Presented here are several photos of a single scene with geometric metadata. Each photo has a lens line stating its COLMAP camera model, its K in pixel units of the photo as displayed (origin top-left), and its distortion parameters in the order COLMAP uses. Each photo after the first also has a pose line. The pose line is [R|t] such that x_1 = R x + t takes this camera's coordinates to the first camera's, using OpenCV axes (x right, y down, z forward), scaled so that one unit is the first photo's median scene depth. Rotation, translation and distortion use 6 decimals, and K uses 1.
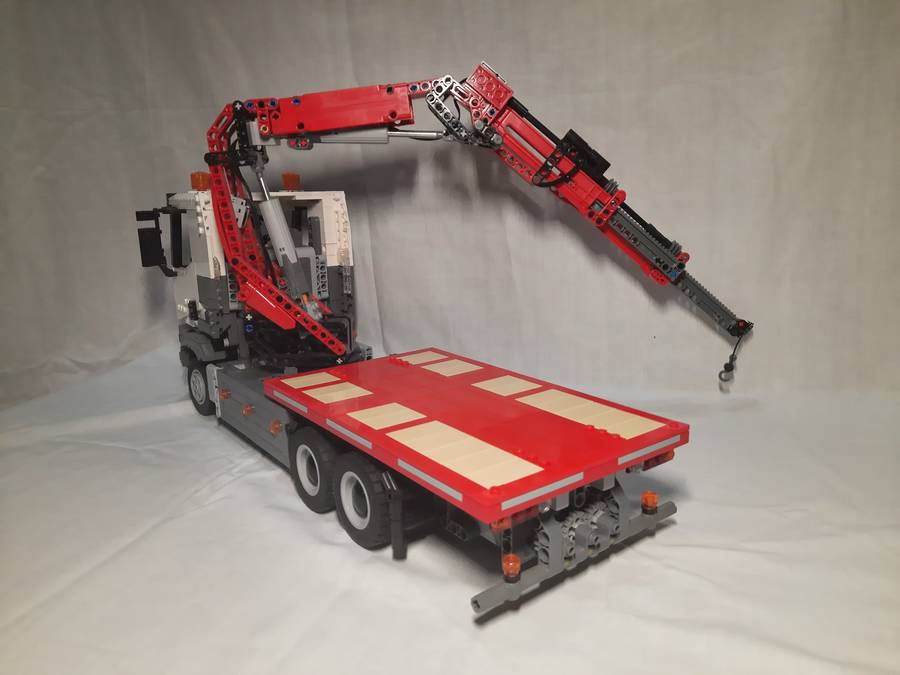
lens RADIAL K [[669.1, 0, 454.8], [0, 669.1, 335.5], [0, 0, 1]] dist [0.004994, -0.005584]
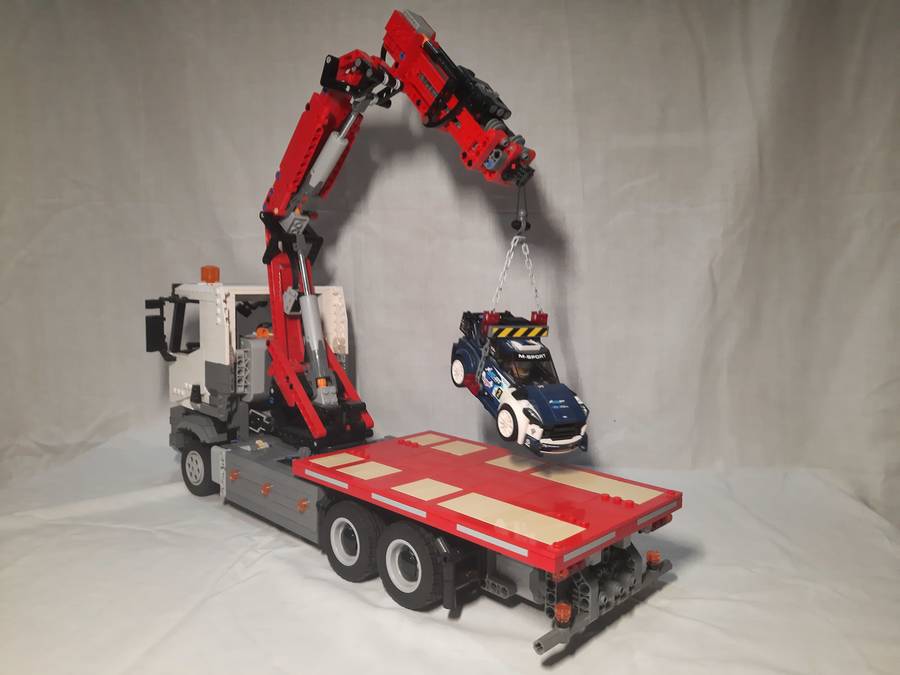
lens RADIAL K [[686.5, 0, 446.0], [0, 686.5, 314.1], [0, 0, 1]] dist [-0.001706, 0.001826]
pose [[0.989609, 0.022214, 0.142061, -0.194256], [-0.000453, 0.988471, -0.151407, 0.001305], [-0.143786, 0.149769, 0.978210, -0.156759]]
